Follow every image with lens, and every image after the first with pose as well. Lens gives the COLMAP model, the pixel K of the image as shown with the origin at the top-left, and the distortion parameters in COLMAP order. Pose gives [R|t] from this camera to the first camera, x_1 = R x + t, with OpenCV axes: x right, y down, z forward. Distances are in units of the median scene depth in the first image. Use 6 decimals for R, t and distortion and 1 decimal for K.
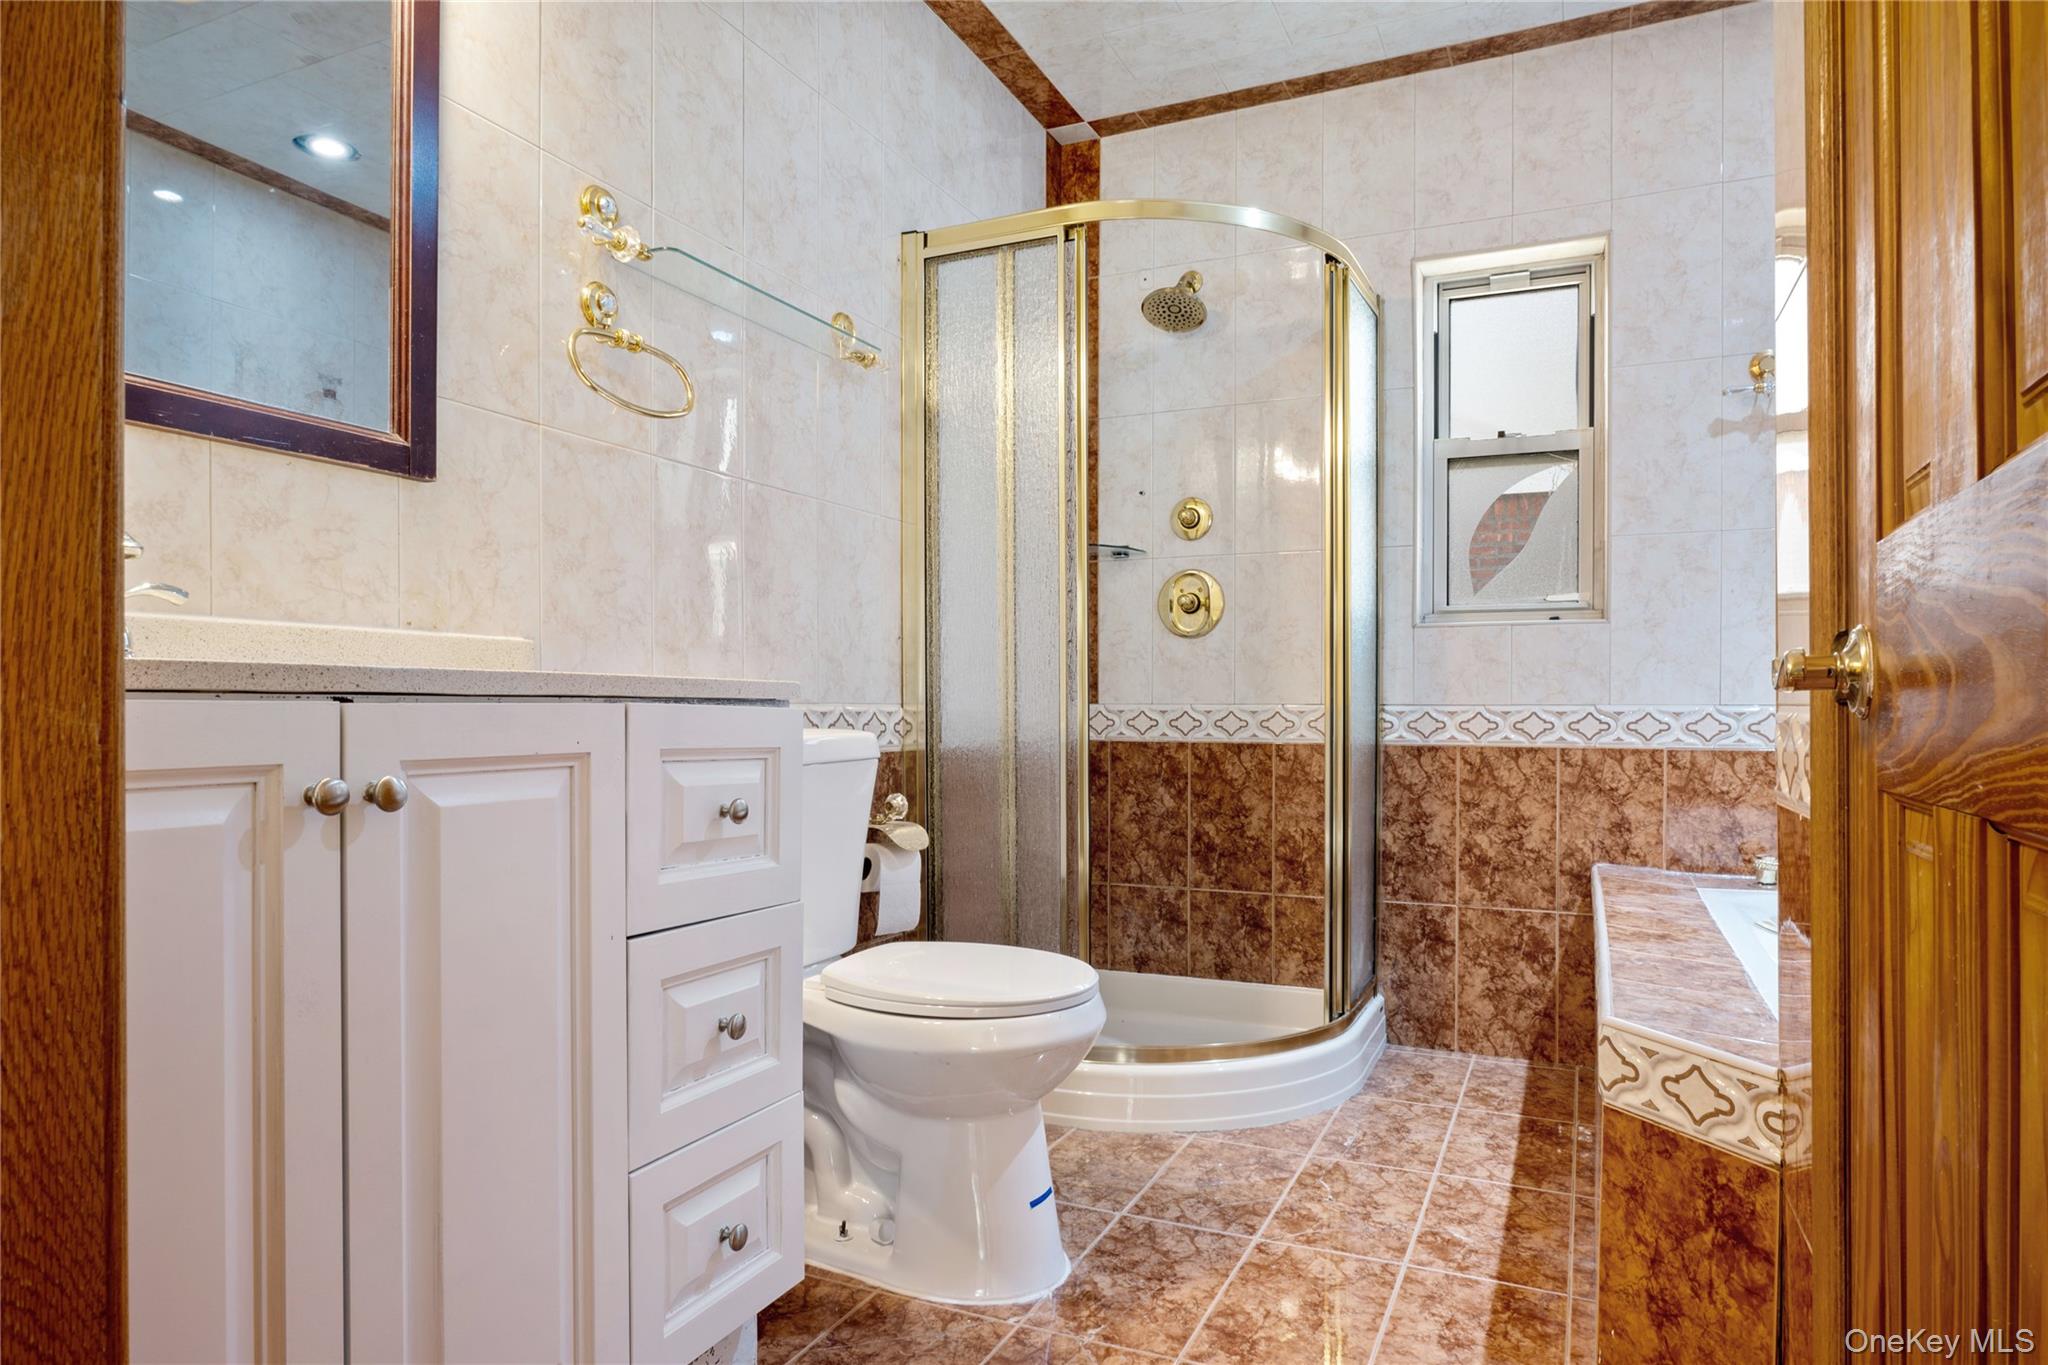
lens RADIAL K [[1197.7, 0, 1024.0], [0, 1197.7, 682.5], [0, 0, 1]] dist [-0.030617, 0.016720]
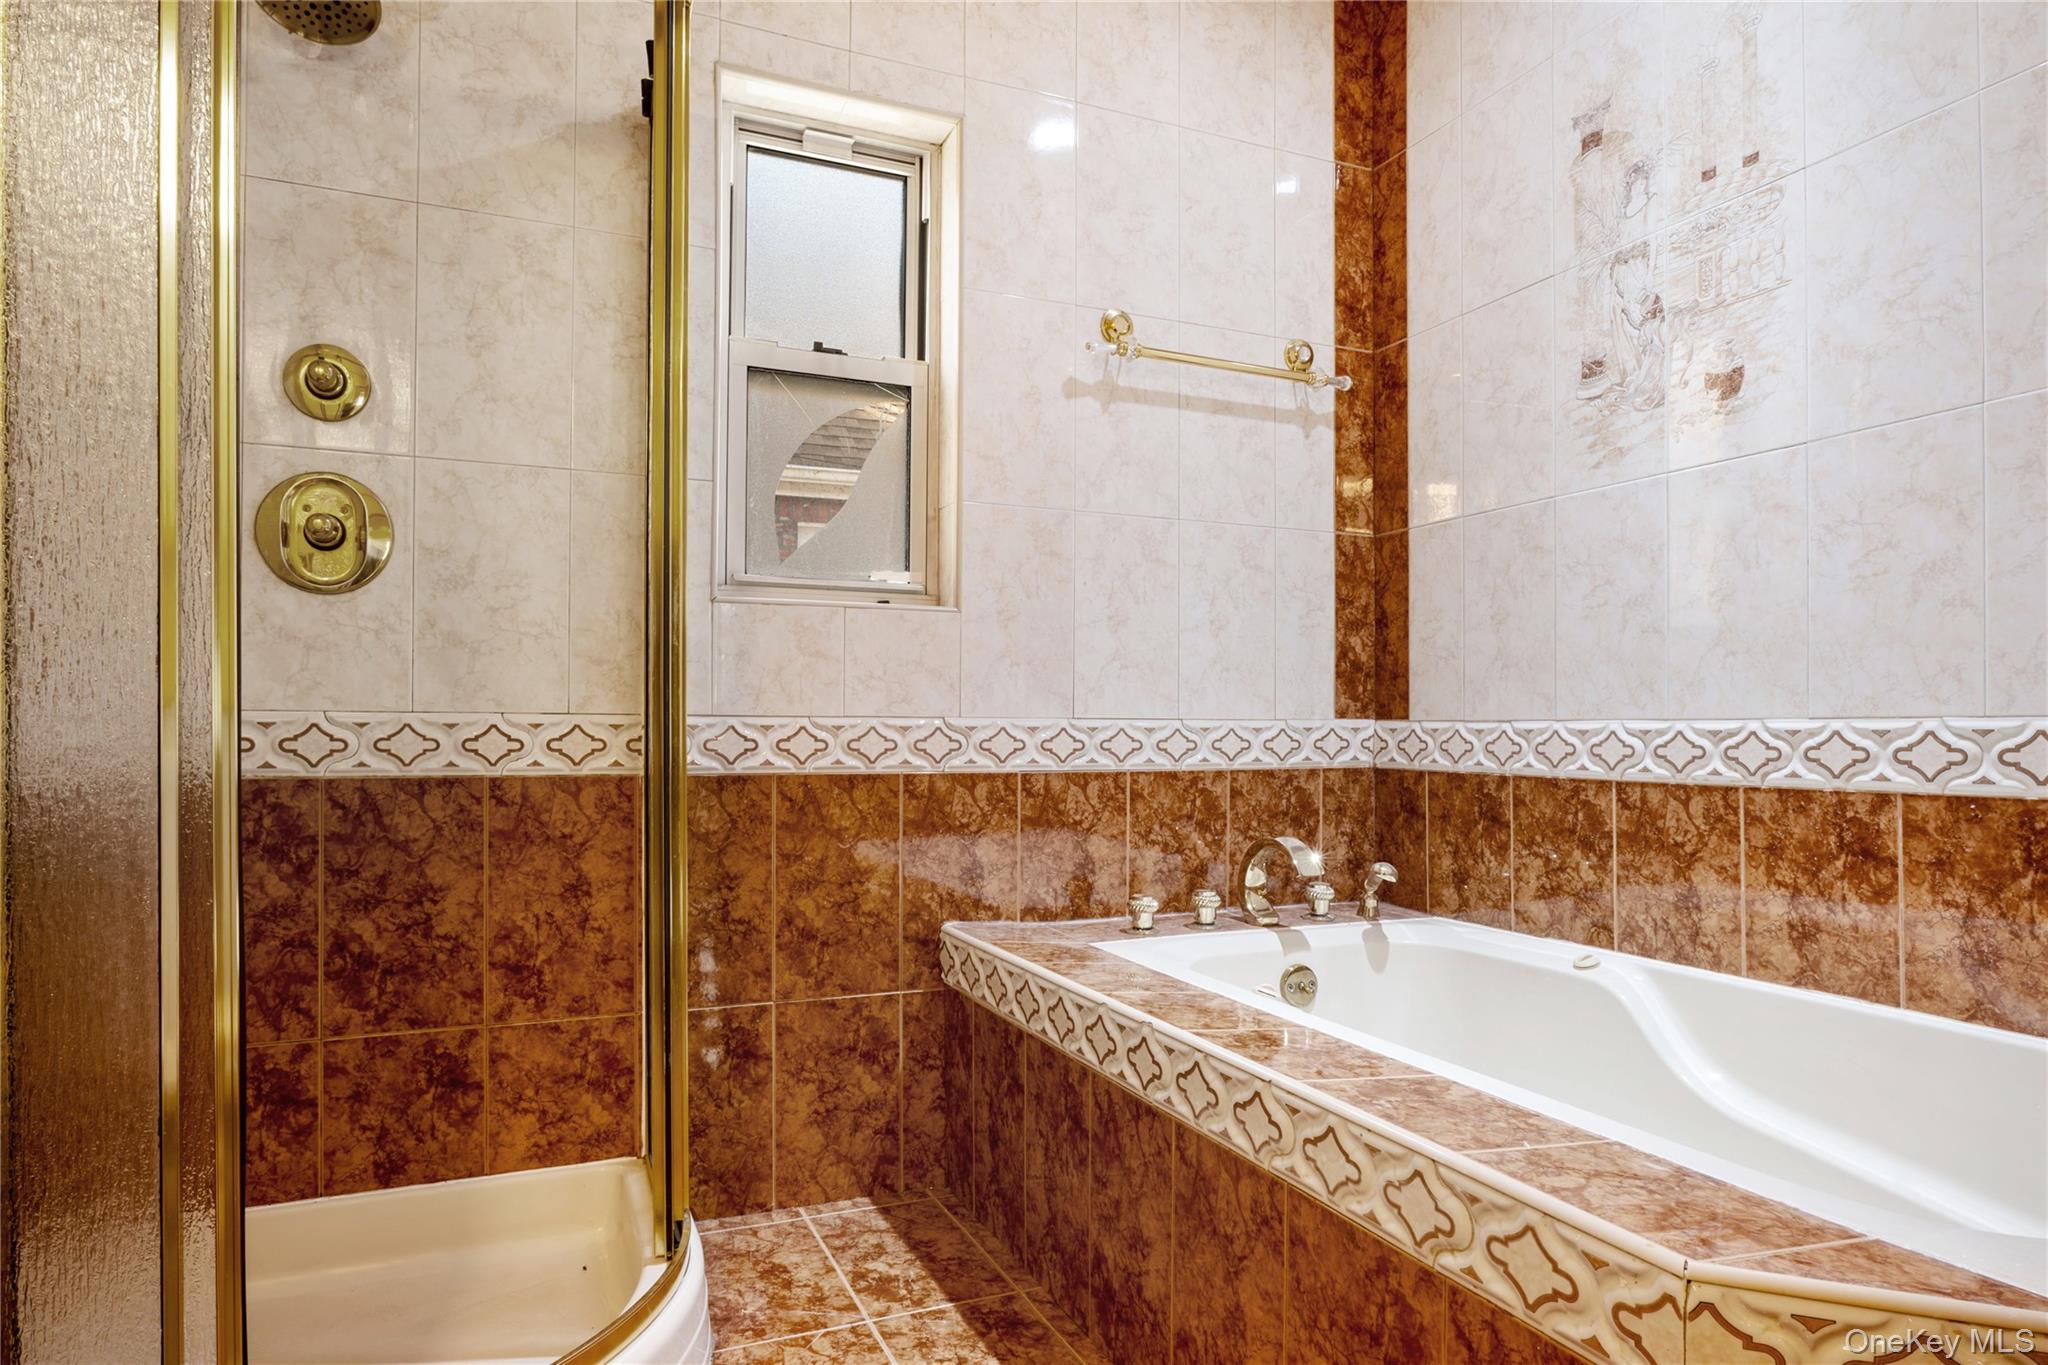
lens RADIAL K [[1204.0, 0, 1023.9], [0, 1204.0, 724.2], [0, 0, 1]] dist [-0.049660, 0.044563]
pose [[0.667200, 0.005640, 0.744857, -0.064368], [-0.018202, 0.999796, 0.008734, 0.015006], [-0.744656, -0.019385, 0.667167, 0.426223]]
